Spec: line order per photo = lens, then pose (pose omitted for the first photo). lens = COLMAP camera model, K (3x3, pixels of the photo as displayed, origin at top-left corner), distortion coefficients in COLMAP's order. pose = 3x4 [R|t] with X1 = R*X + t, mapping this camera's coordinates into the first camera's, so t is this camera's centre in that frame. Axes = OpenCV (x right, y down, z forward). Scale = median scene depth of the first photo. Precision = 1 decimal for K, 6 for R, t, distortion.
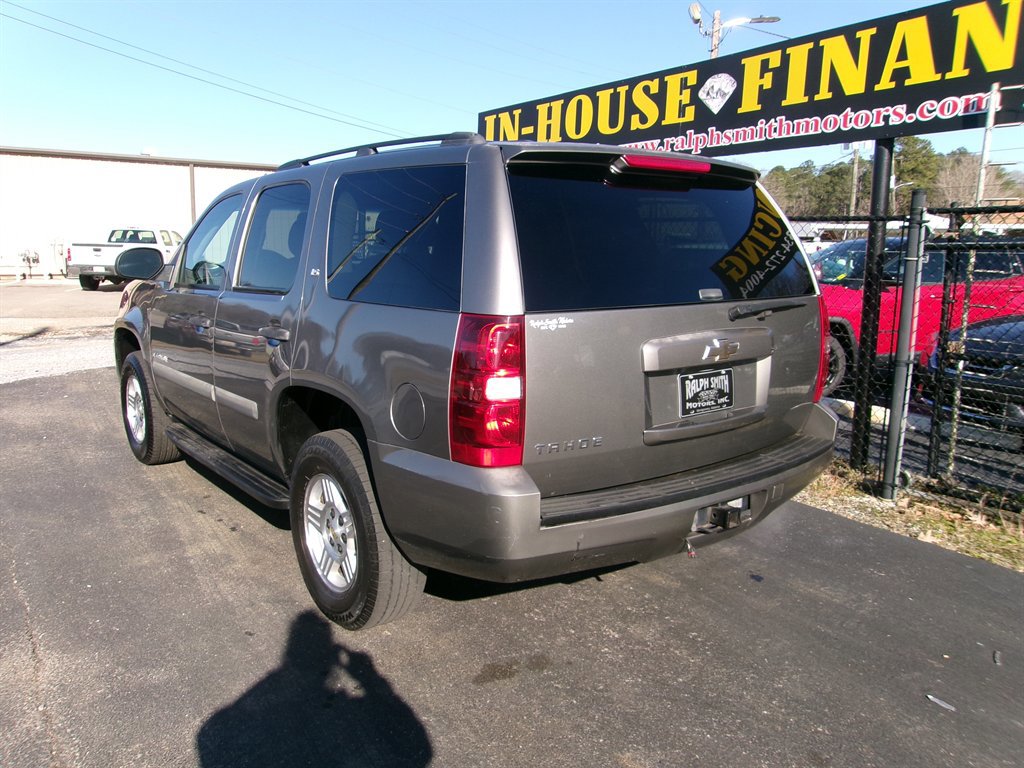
lens RADIAL K [[804.4, 0, 508.3], [0, 804.4, 382.7], [0, 0, 1]] dist [-0.039530, 0.120822]
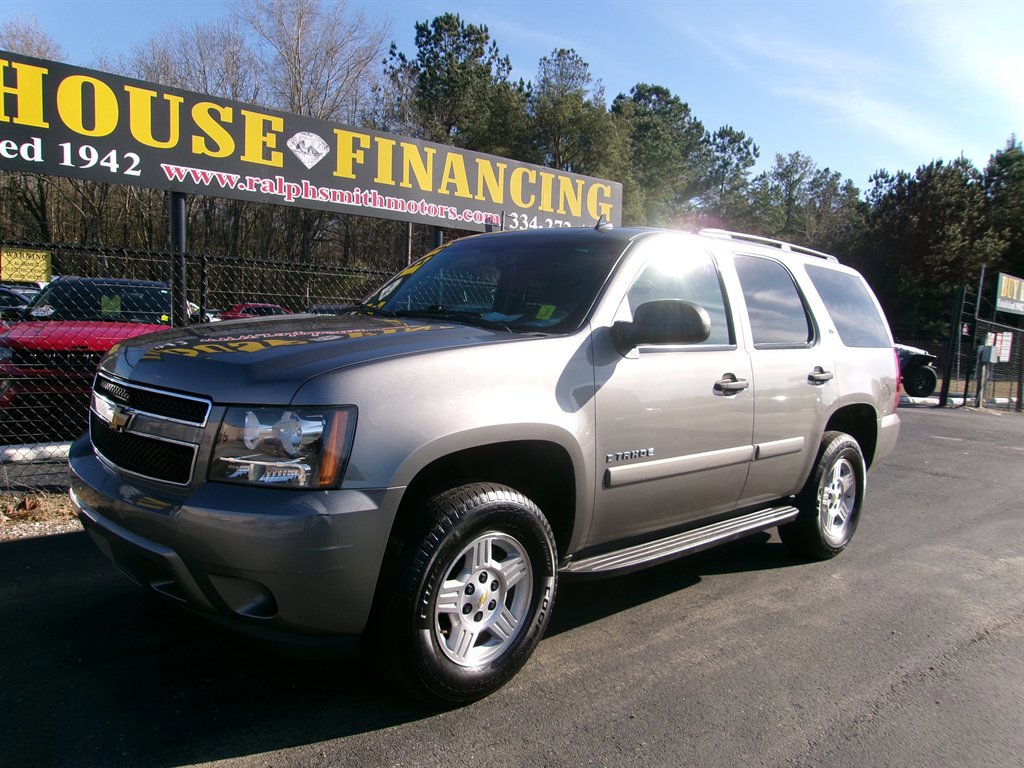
lens RADIAL K [[804.5, 0, 501.0], [0, 804.5, 379.8], [0, 0, 1]] dist [-0.032893, 0.072832]
pose [[-0.091853, -0.092208, 0.991494, -0.911700], [0.124219, 0.986865, 0.103285, -0.151235], [-0.987994, 0.132650, -0.079192, 0.948088]]
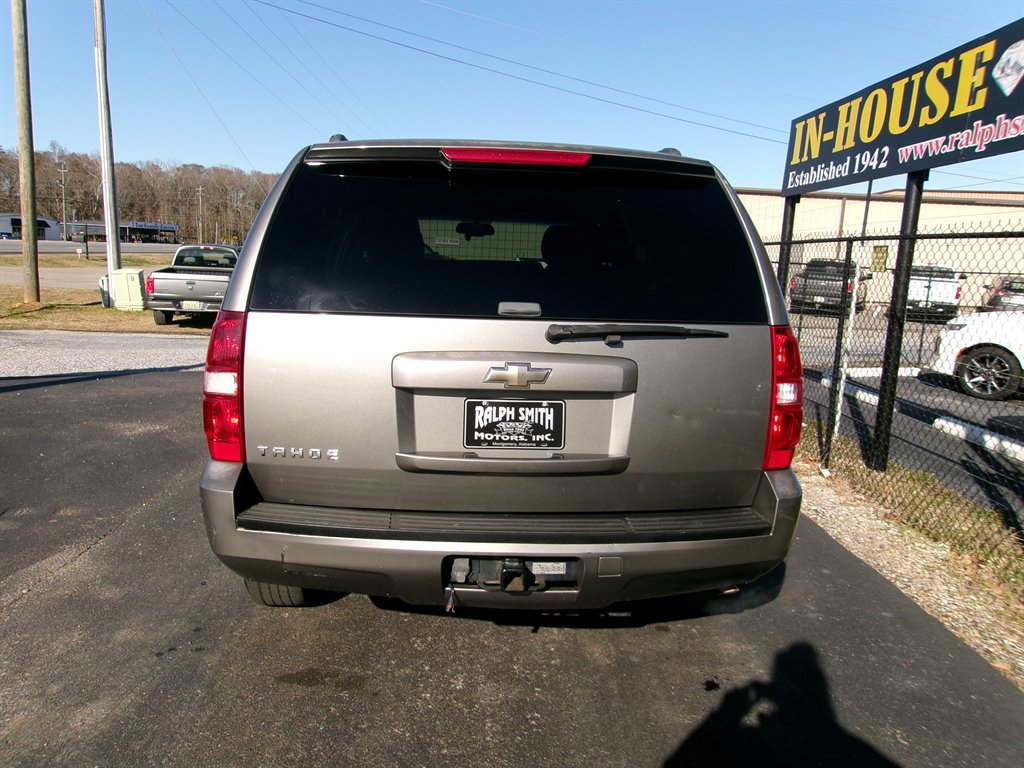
lens RADIAL K [[802.7, 0, 500.9], [0, 802.7, 385.7], [0, 0, 1]] dist [-0.006155, 0.043356]
pose [[0.829565, 0.112869, -0.546884, 0.337507], [-0.127407, 0.991785, 0.011427, -0.017734], [0.543681, 0.060197, 0.837131, 0.139757]]
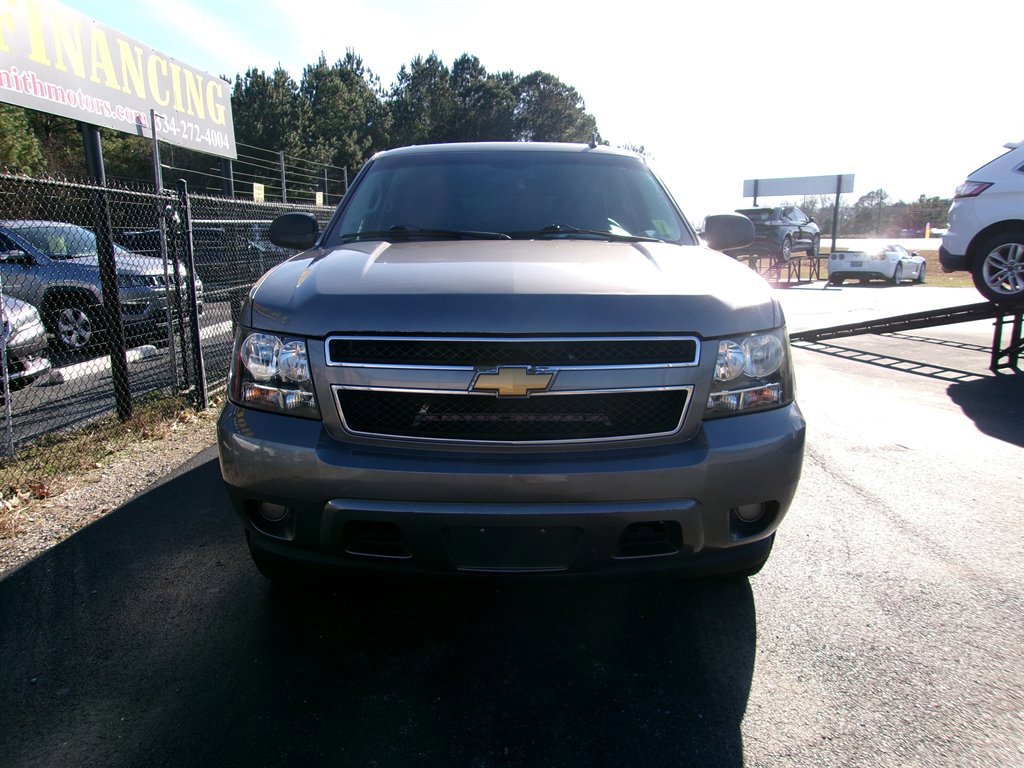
lens RADIAL K [[796.5, 0, 505.1], [0, 796.5, 386.8], [0, 0, 1]] dist [-0.034063, 0.065260]
pose [[-0.785011, -0.119025, 0.607939, -0.645372], [0.107827, 0.940134, 0.323297, -0.233445], [-0.610025, 0.319344, -0.725182, 1.433006]]
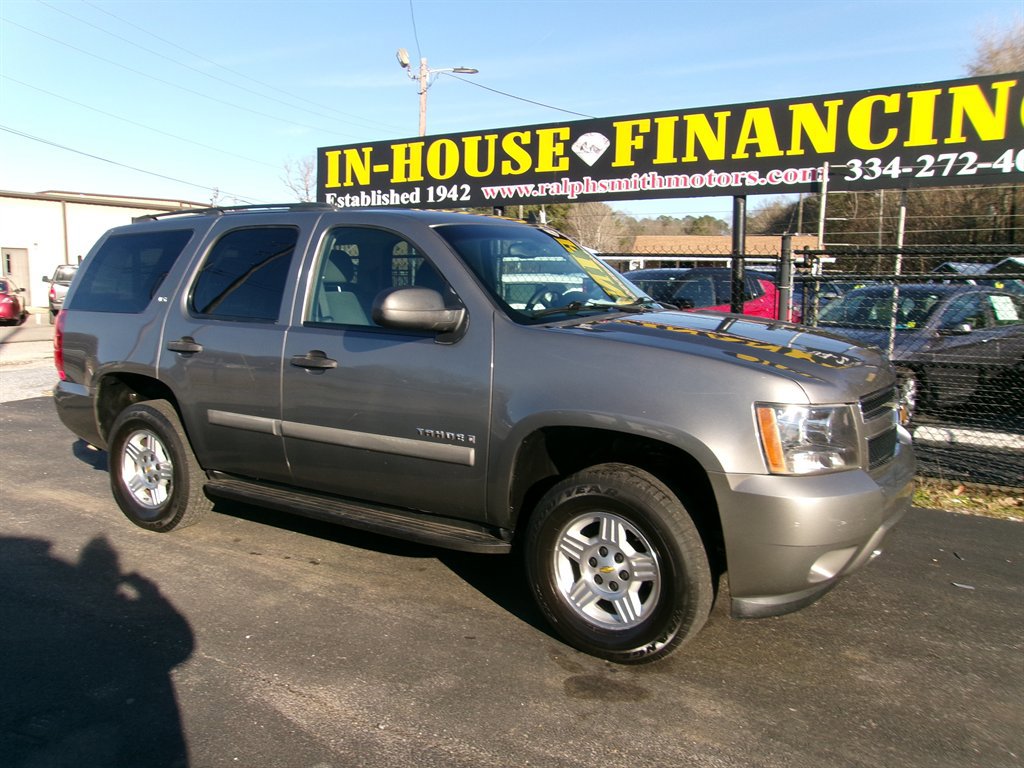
lens RADIAL K [[804.4, 0, 508.3], [0, 804.4, 382.7], [0, 0, 1]] dist [-0.039530, 0.120822]
pose [[0.913949, -0.057609, 0.401720, -0.373540], [0.071780, 0.997214, -0.020299, -0.002769], [-0.399431, 0.047388, 0.915538, -0.016969]]
